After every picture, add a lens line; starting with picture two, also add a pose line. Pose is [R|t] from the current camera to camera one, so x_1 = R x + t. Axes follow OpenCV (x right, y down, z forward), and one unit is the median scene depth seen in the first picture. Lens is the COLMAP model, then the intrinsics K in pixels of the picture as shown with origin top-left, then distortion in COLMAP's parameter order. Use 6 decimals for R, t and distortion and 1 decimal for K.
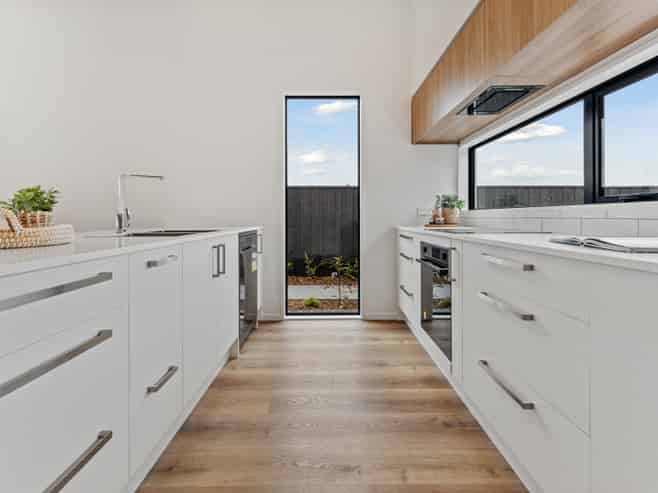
lens RADIAL K [[334.6, 0, 332.0], [0, 334.6, 253.9], [0, 0, 1]] dist [0.000180, 0.000029]
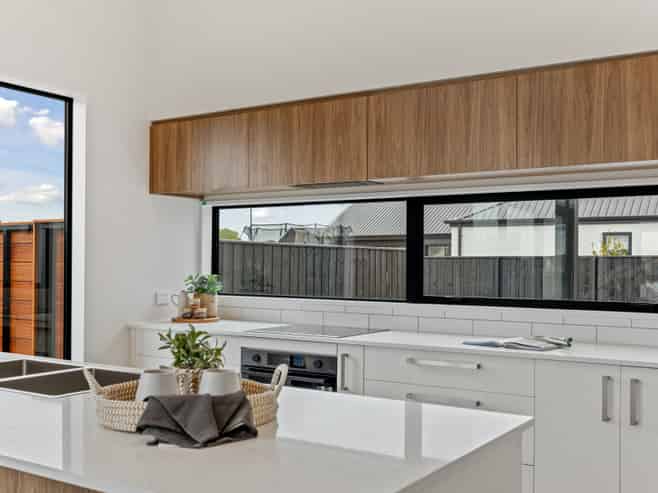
lens RADIAL K [[730.0, 0, 329.0], [0, 730.0, 246.5], [0, 0, 1]] dist [-0.014524, -0.012580]
pose [[0.556028, 0.046407, 0.829867, -0.728603], [0.071425, 0.992079, -0.103334, -0.059199], [-0.828089, 0.116730, 0.548309, -0.031659]]
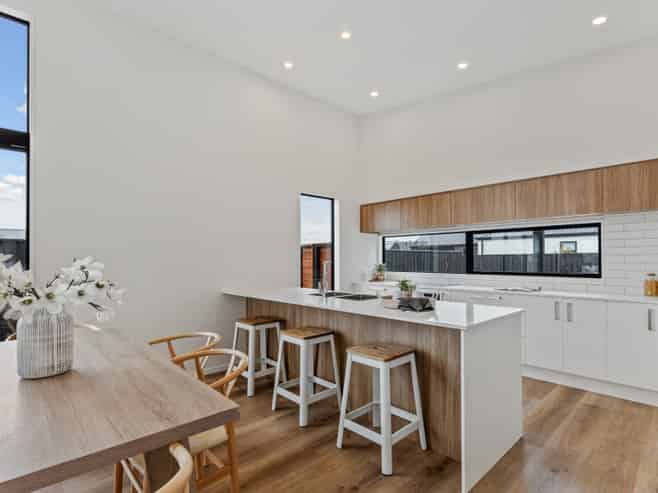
lens RADIAL K [[334.6, 0, 332.0], [0, 334.6, 253.9], [0, 0, 1]] dist [0.000180, 0.000029]
pose [[0.738836, 0.030281, 0.673204, -0.997301], [0.061730, 0.991749, -0.112358, -0.042847], [-0.671052, 0.124571, 0.730870, -0.112163]]
